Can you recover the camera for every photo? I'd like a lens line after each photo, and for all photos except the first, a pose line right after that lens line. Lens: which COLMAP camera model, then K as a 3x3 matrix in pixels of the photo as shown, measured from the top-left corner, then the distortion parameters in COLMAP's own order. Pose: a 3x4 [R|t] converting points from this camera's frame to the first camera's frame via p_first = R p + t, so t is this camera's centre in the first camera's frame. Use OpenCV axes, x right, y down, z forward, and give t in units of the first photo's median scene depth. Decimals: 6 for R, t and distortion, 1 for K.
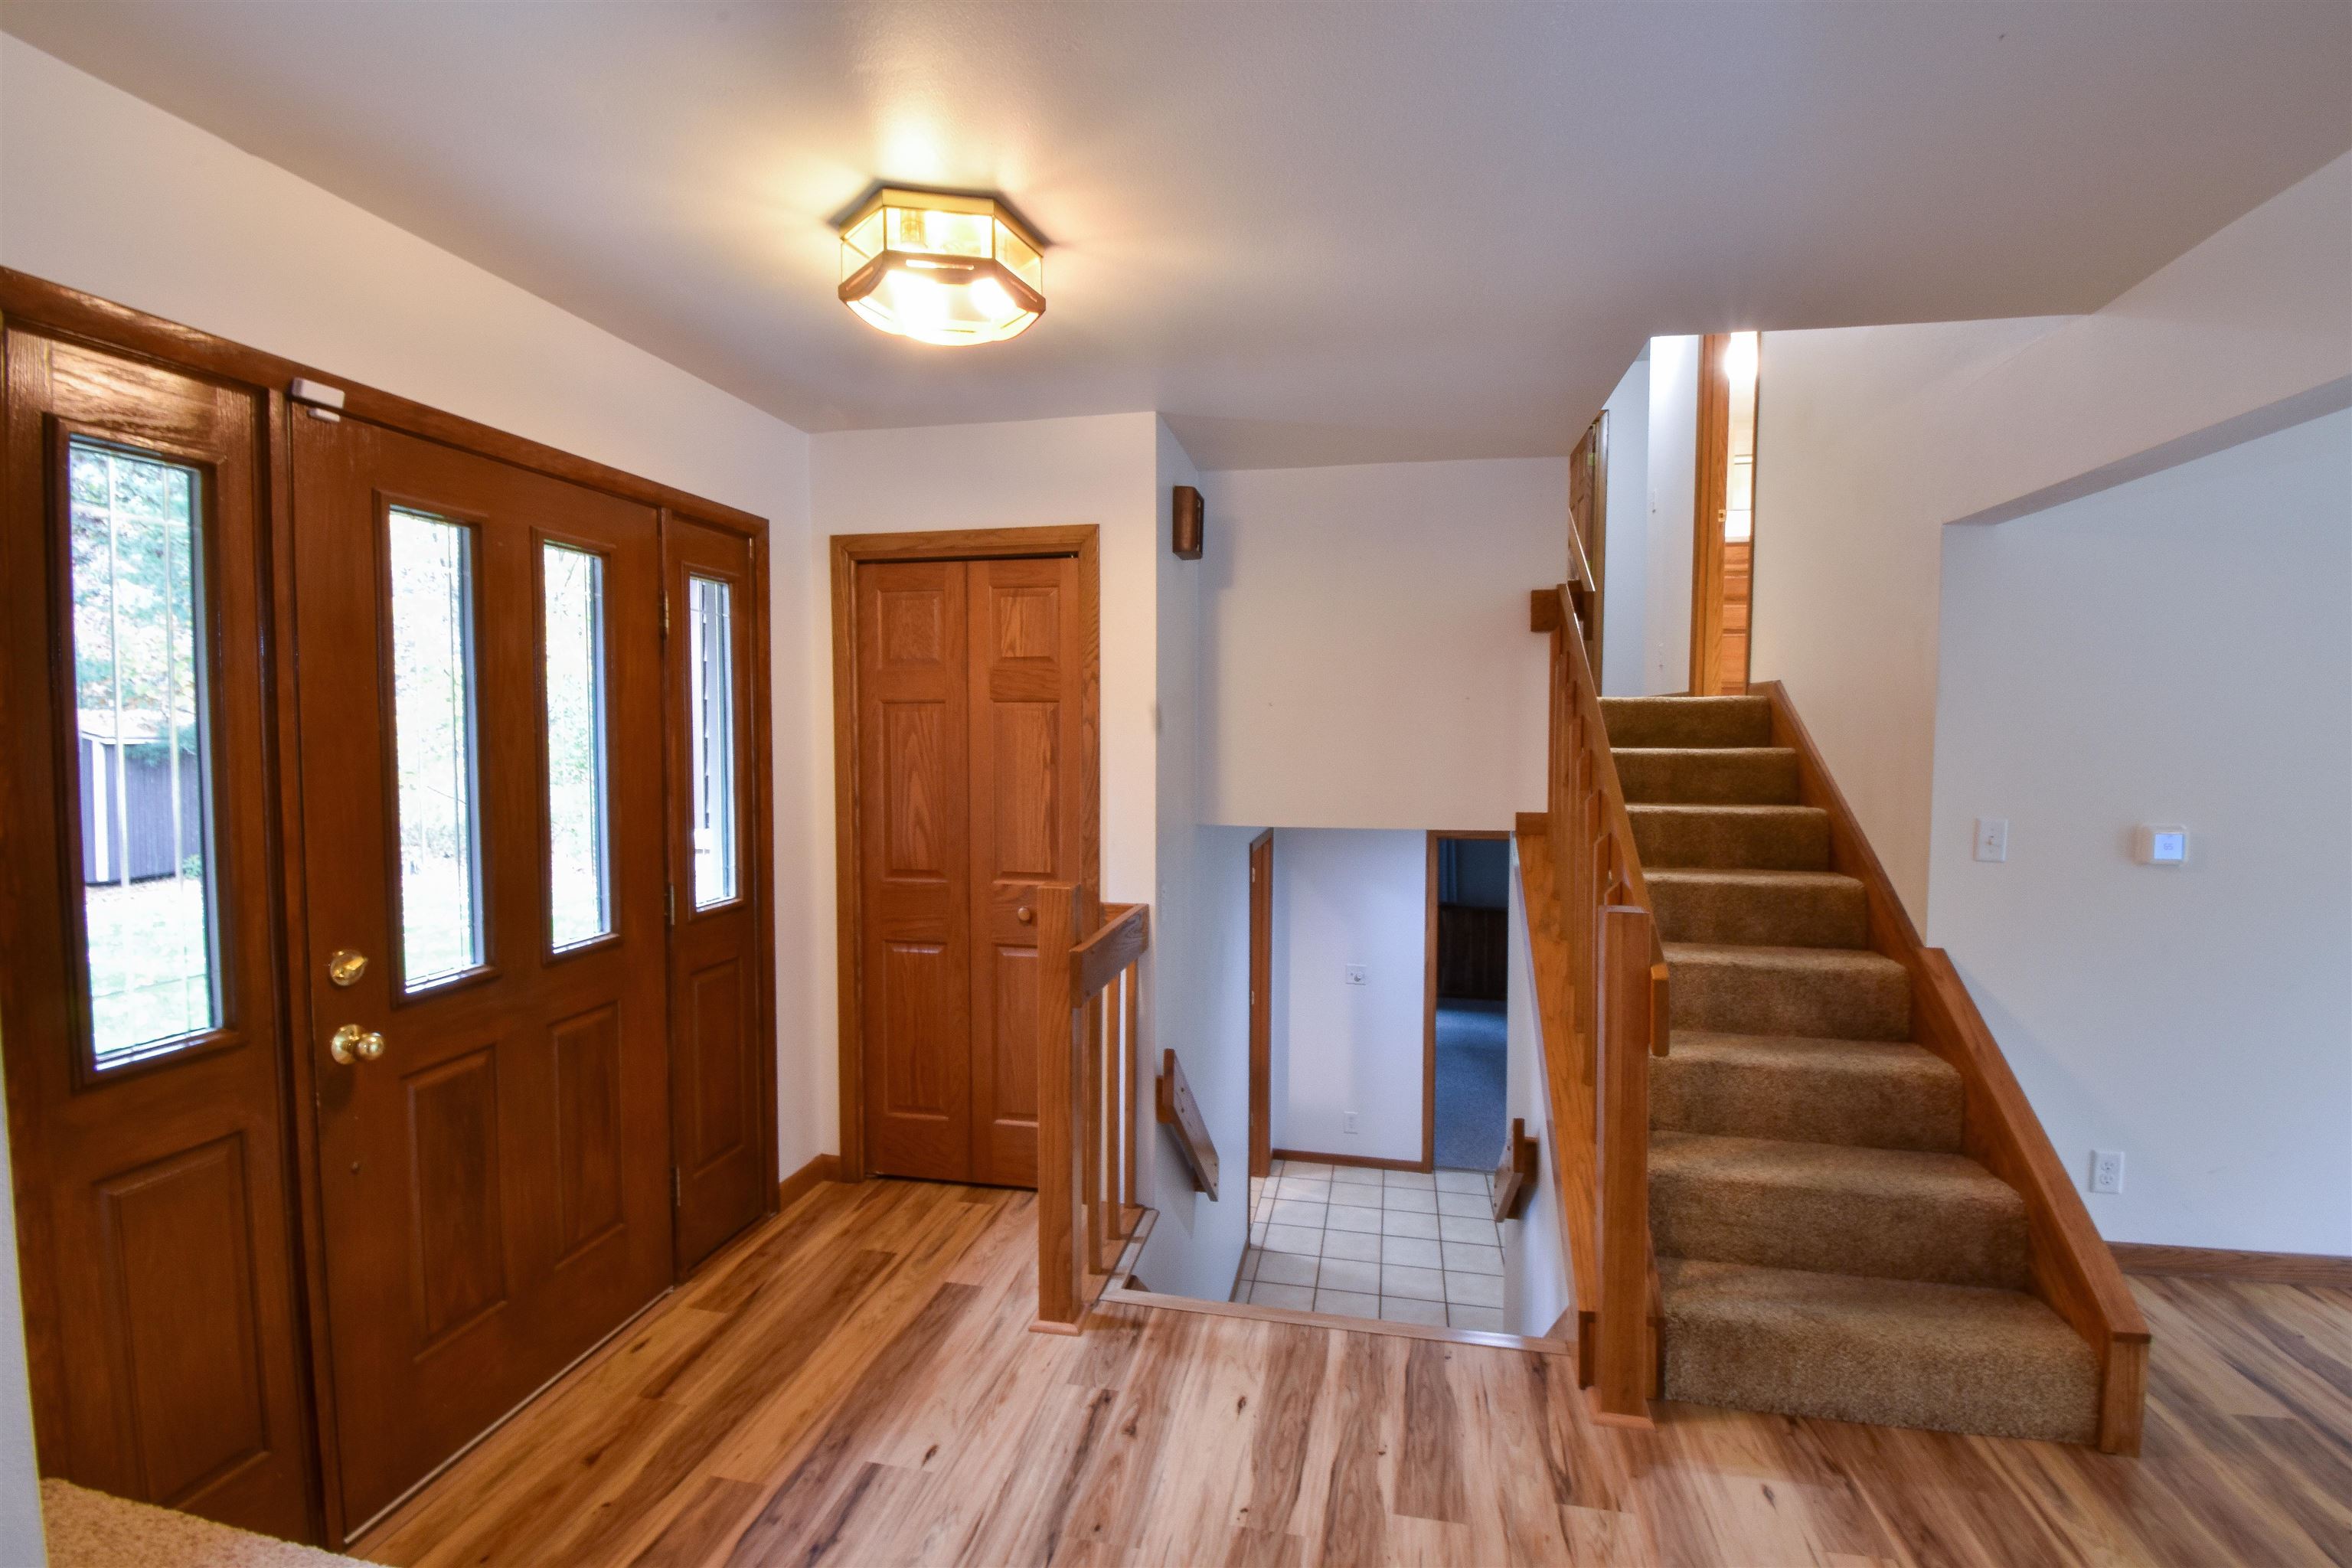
lens RADIAL K [[1034.3, 0, 1182.1], [0, 1034.3, 780.2], [0, 0, 1]] dist [0.015958, -0.024159]
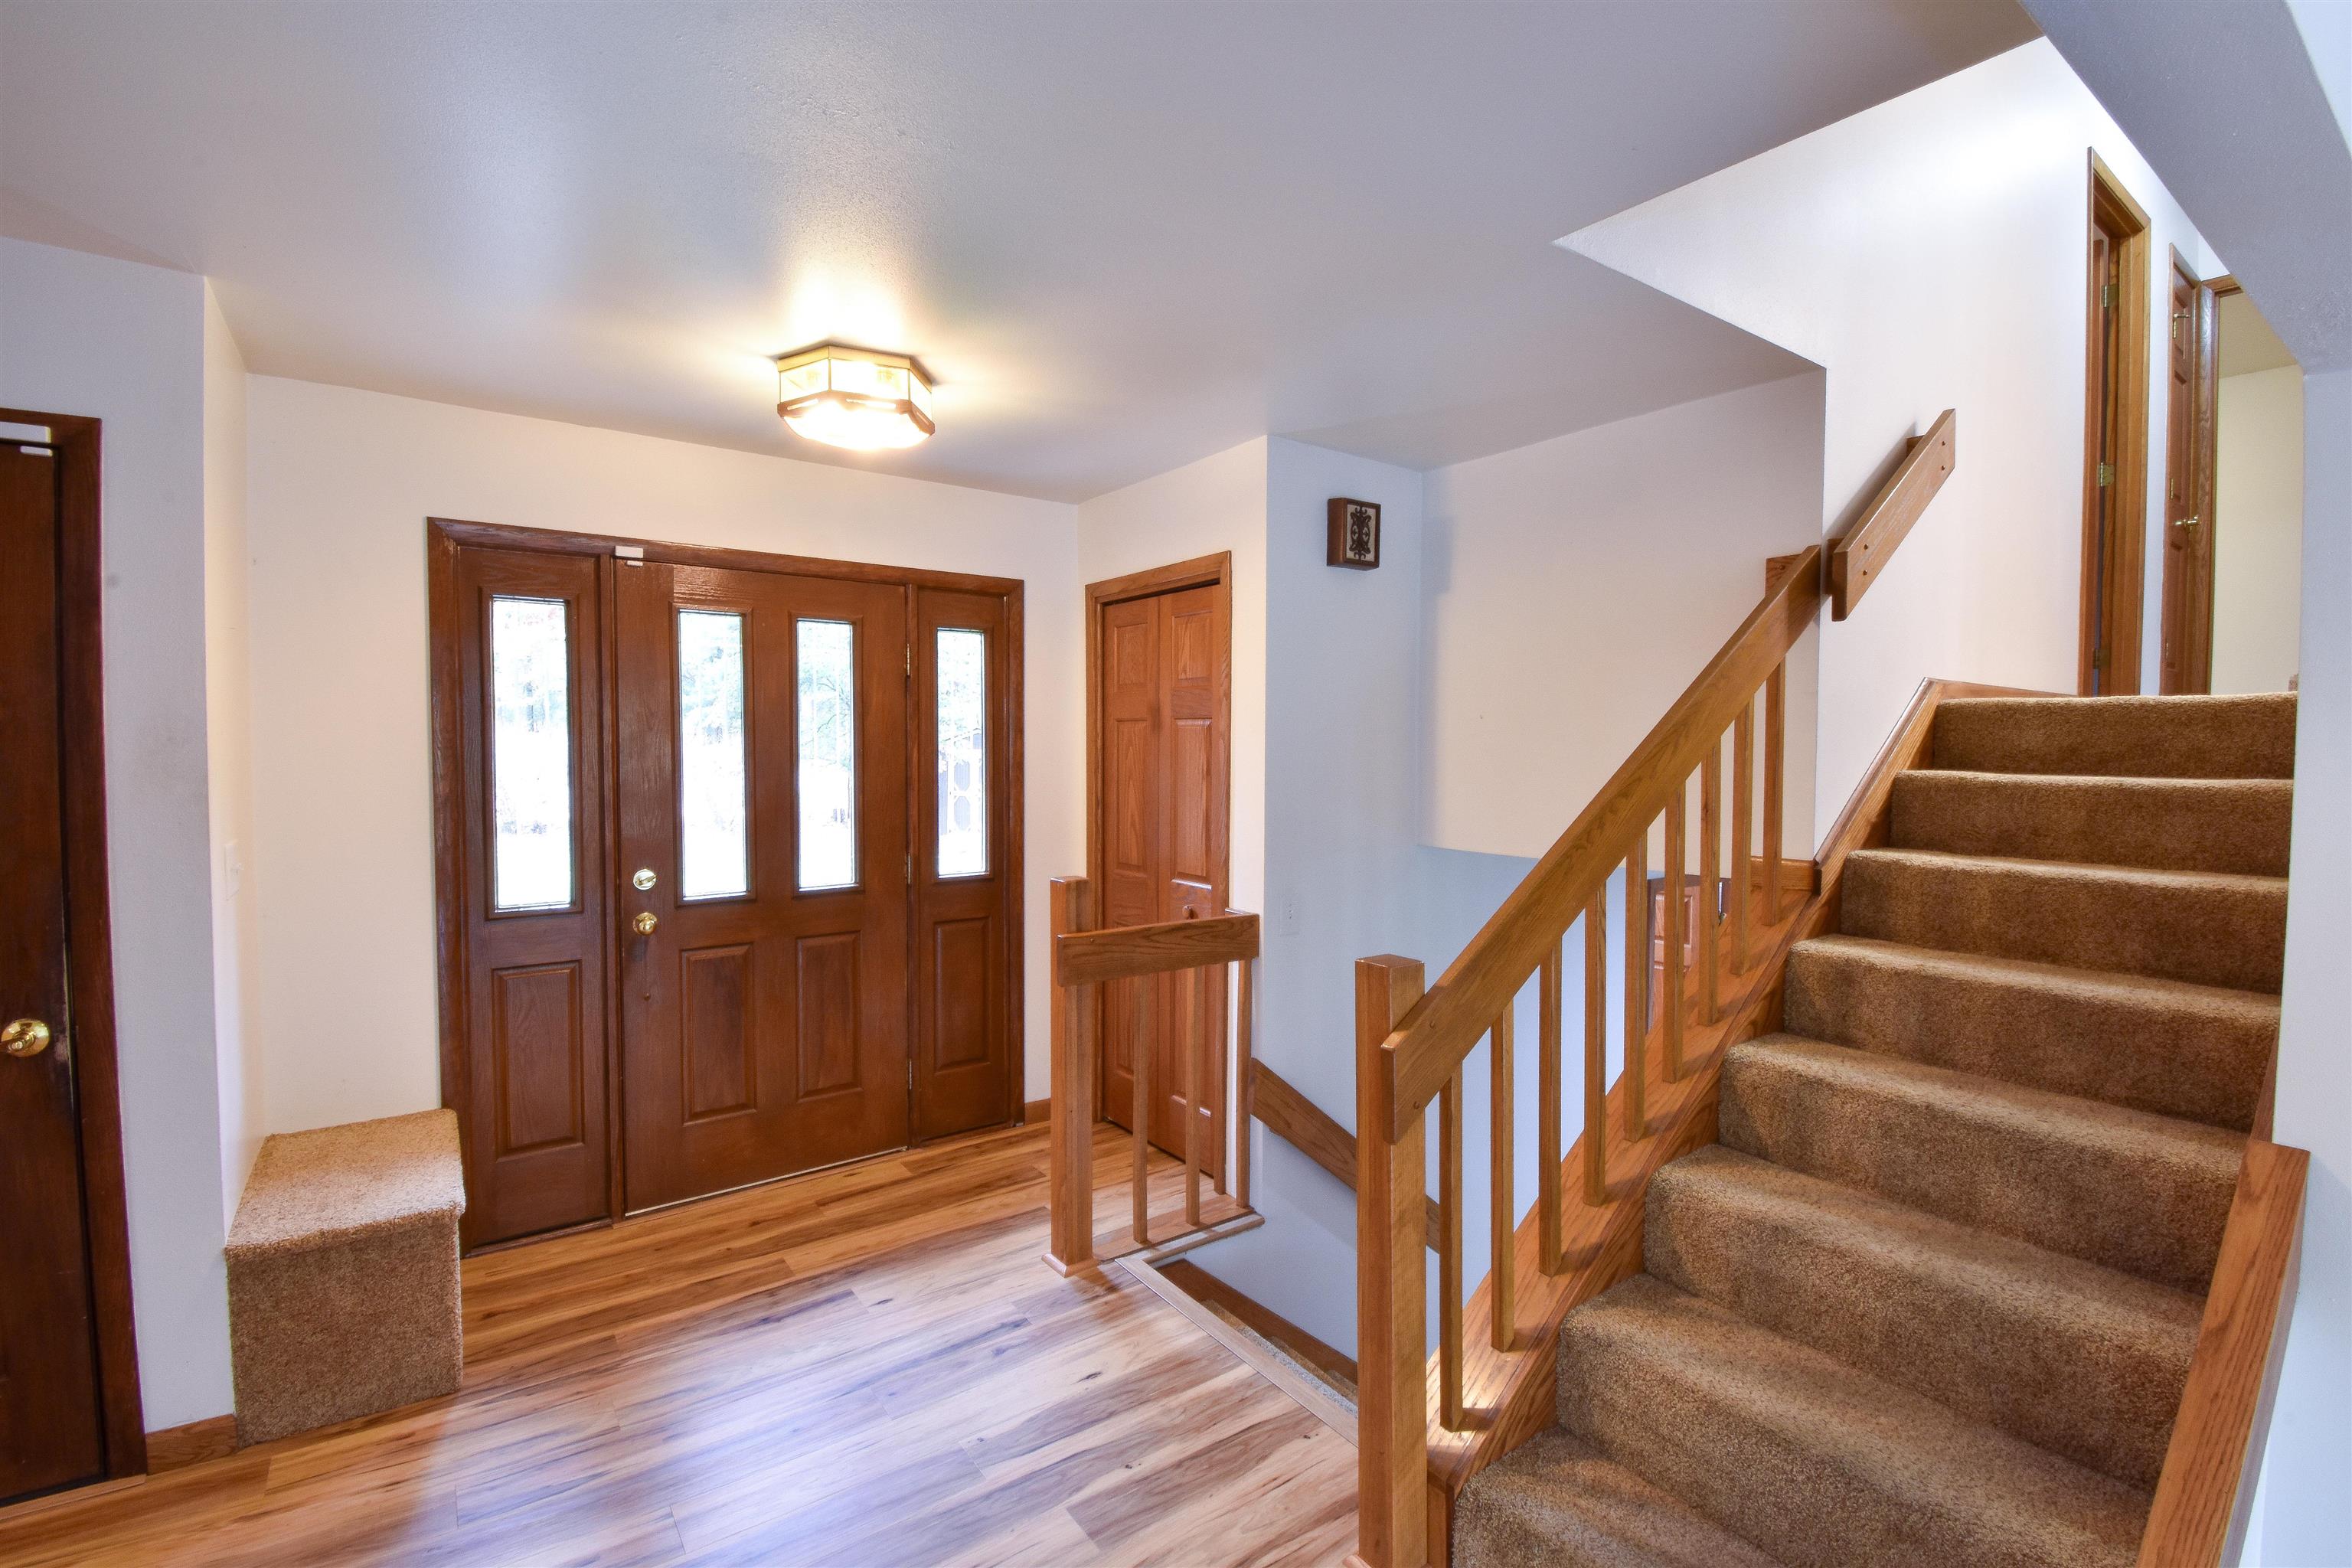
lens RADIAL K [[1034.3, 0, 1182.1], [0, 1034.3, 780.2], [0, 0, 1]] dist [0.015958, -0.024159]
pose [[0.737403, 0.026145, -0.674947, 0.705127], [-0.036528, 0.999332, -0.001197, -0.010613], [0.674464, 0.025537, 0.737866, 0.221832]]
